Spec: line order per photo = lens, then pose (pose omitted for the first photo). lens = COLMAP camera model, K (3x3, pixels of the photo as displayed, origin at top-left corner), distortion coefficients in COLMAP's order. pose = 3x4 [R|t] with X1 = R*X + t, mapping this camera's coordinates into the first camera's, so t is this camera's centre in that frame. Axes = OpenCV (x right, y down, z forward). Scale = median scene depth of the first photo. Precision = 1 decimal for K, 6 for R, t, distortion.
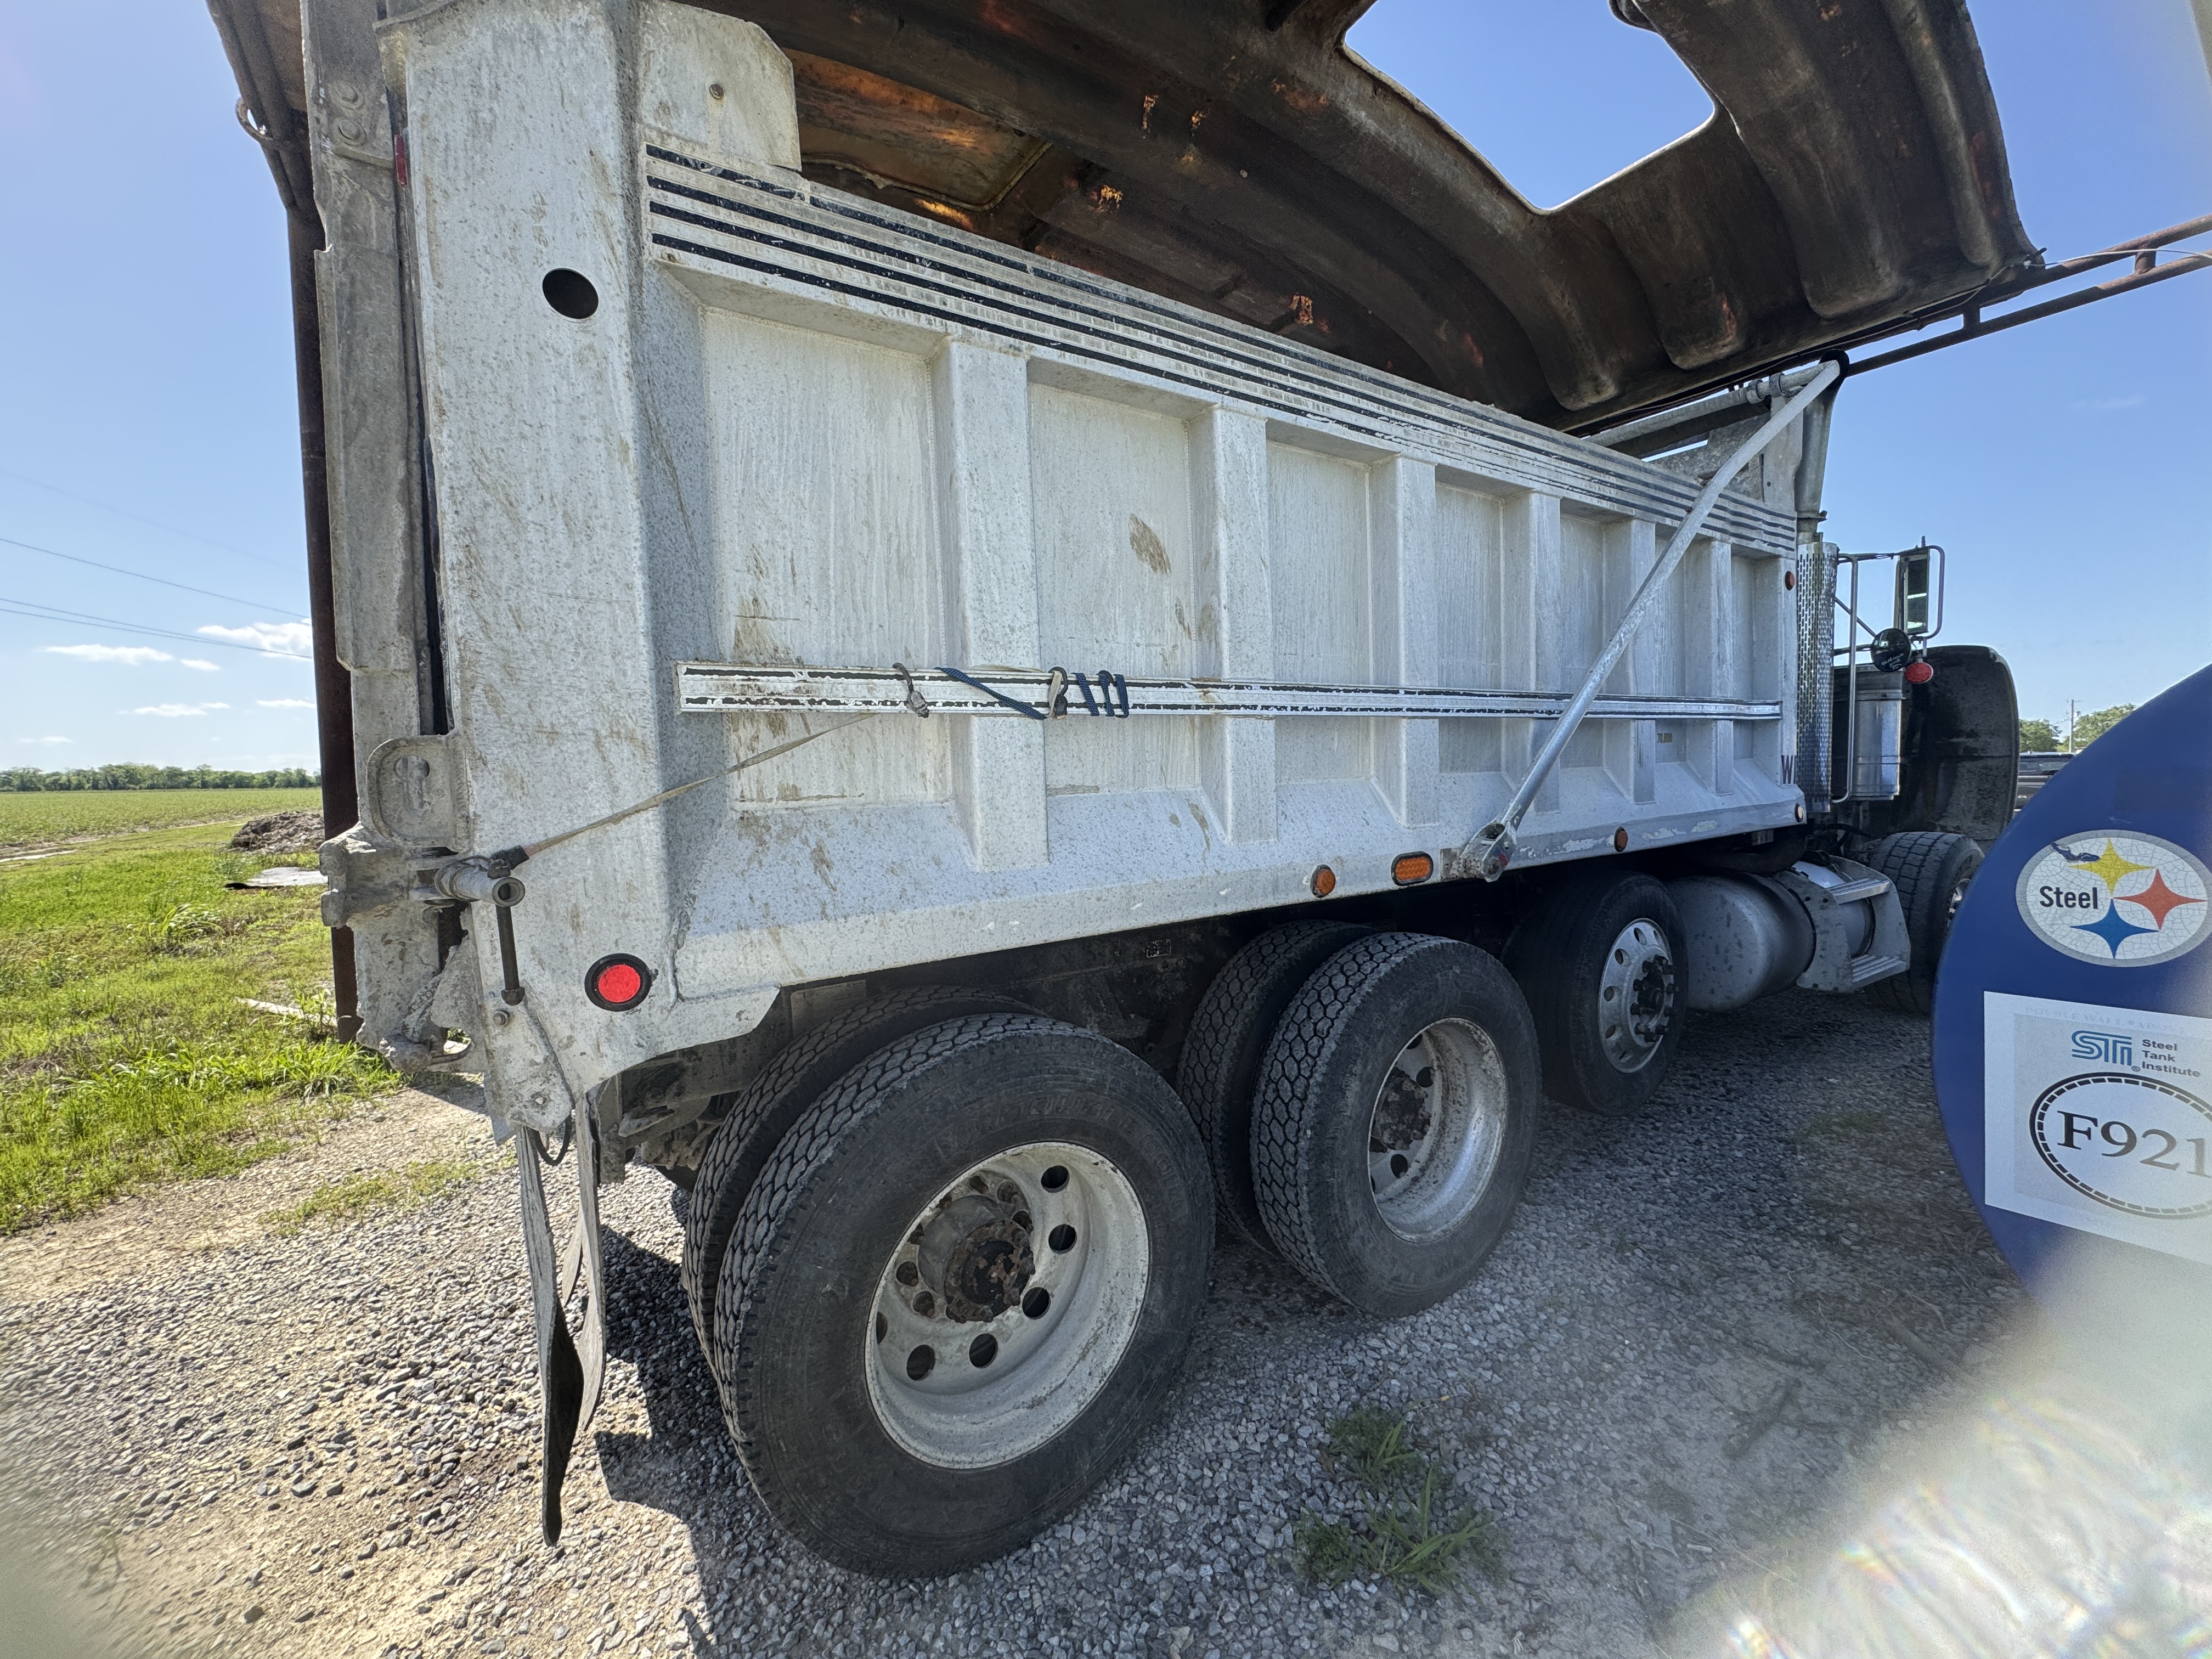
lens RADIAL K [[889.3, 0, 1102.7], [0, 889.3, 826.3], [0, 0, 1]] dist [0.000404, 0.000031]
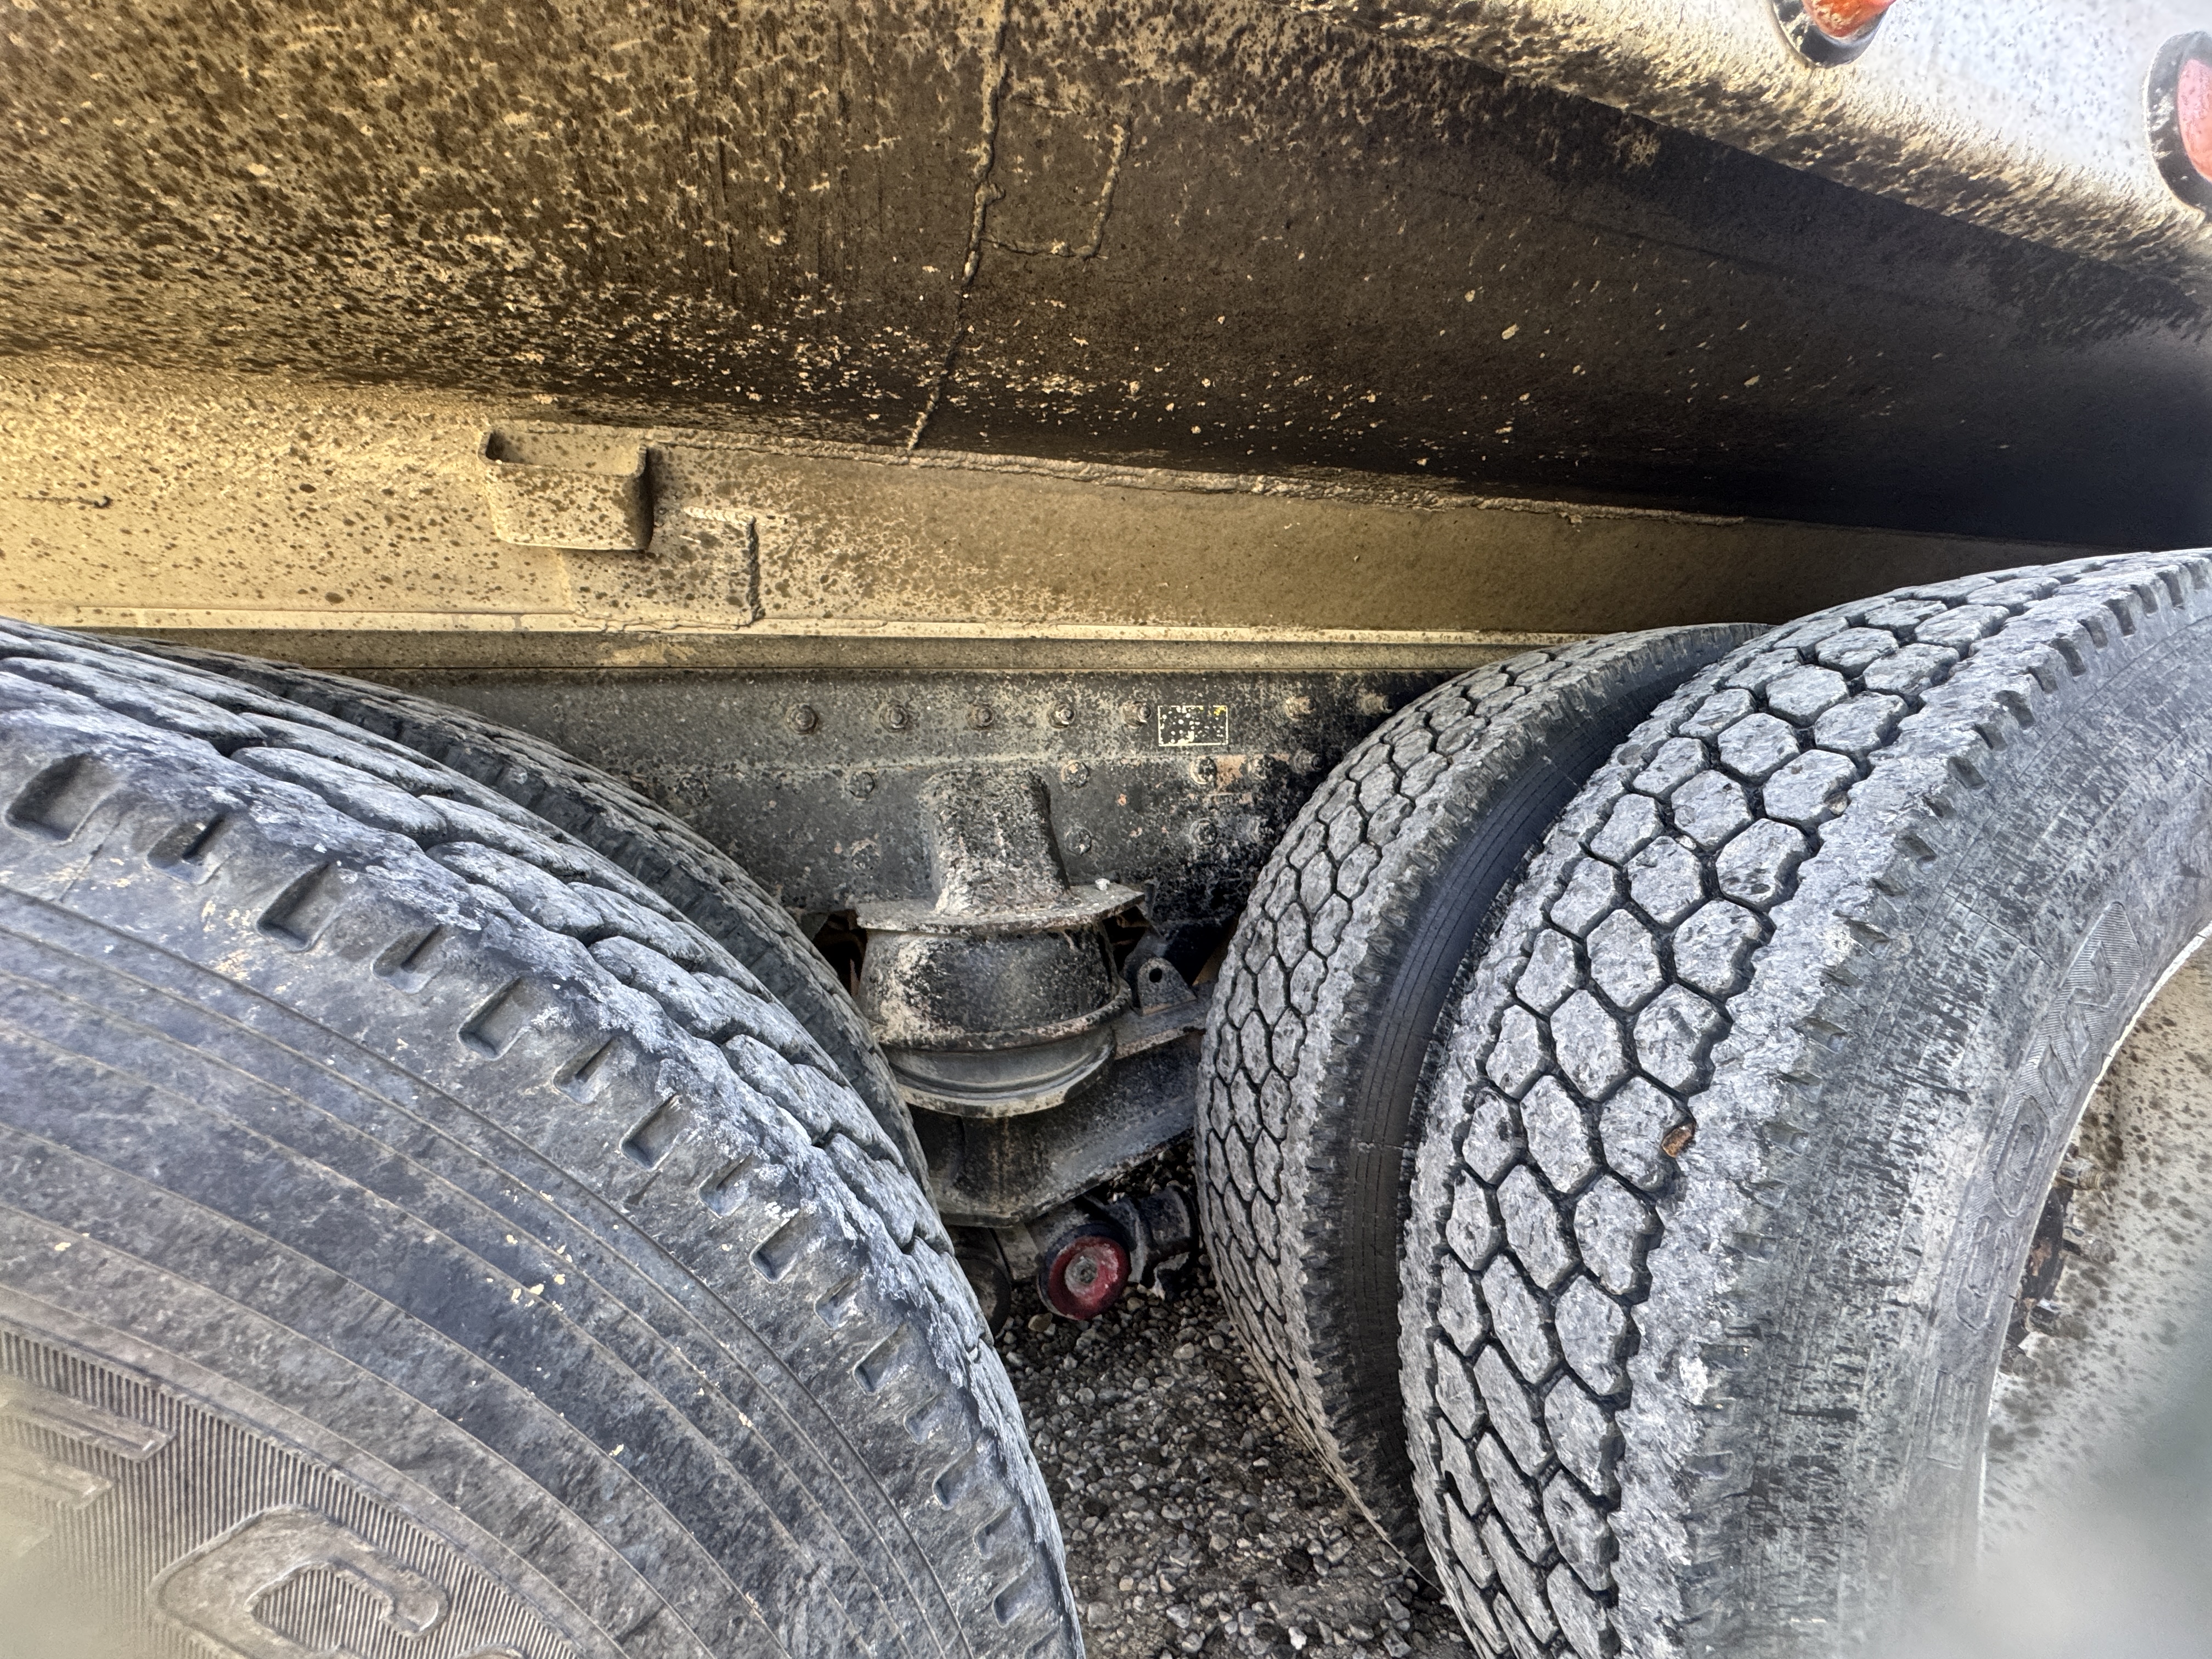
lens RADIAL K [[889.3, 0, 1106.8], [0, 889.3, 828.3], [0, 0, 1]] dist [0.000404, 0.000031]
pose [[0.973286, 0.011597, -0.229304, 0.144628], [-0.004531, 0.999499, 0.031320, 0.211885], [0.229552, -0.029444, 0.972851, 0.754608]]
